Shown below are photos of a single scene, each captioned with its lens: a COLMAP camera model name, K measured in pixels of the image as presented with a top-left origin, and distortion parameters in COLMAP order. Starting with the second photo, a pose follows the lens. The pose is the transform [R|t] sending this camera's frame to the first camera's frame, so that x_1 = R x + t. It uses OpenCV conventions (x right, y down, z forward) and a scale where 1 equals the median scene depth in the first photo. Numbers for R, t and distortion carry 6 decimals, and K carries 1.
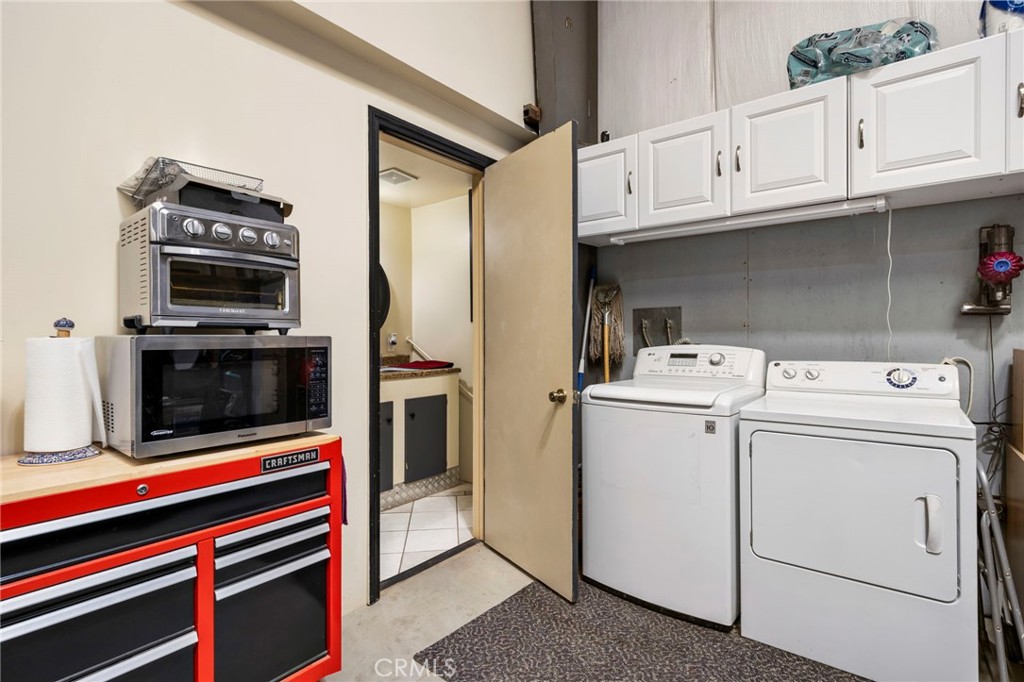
lens RADIAL K [[523.1, 0, 512.0], [0, 523.1, 341.0], [0, 0, 1]] dist [0.000300, 0.000231]
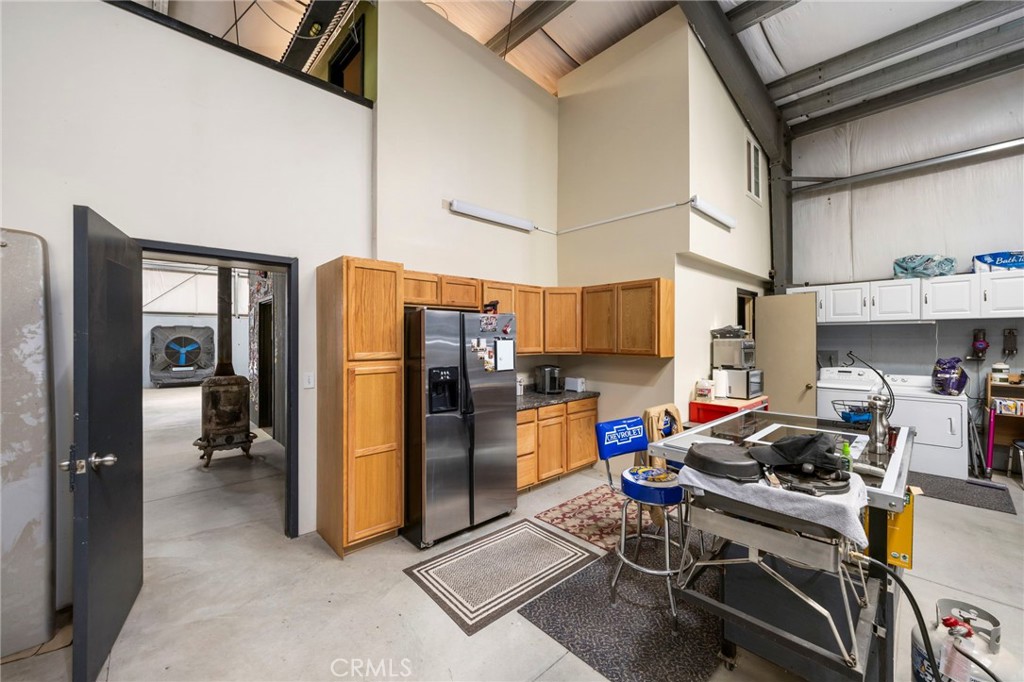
lens RADIAL K [[415.1, 0, 512.0], [0, 415.1, 341.0], [0, 0, 1]] dist [-0.000472, -0.000087]
pose [[0.987118, 0.002151, -0.159976, -1.182660], [-0.002613, 0.999993, -0.002673, -0.139076], [0.159970, 0.003057, 0.987117, -1.575353]]
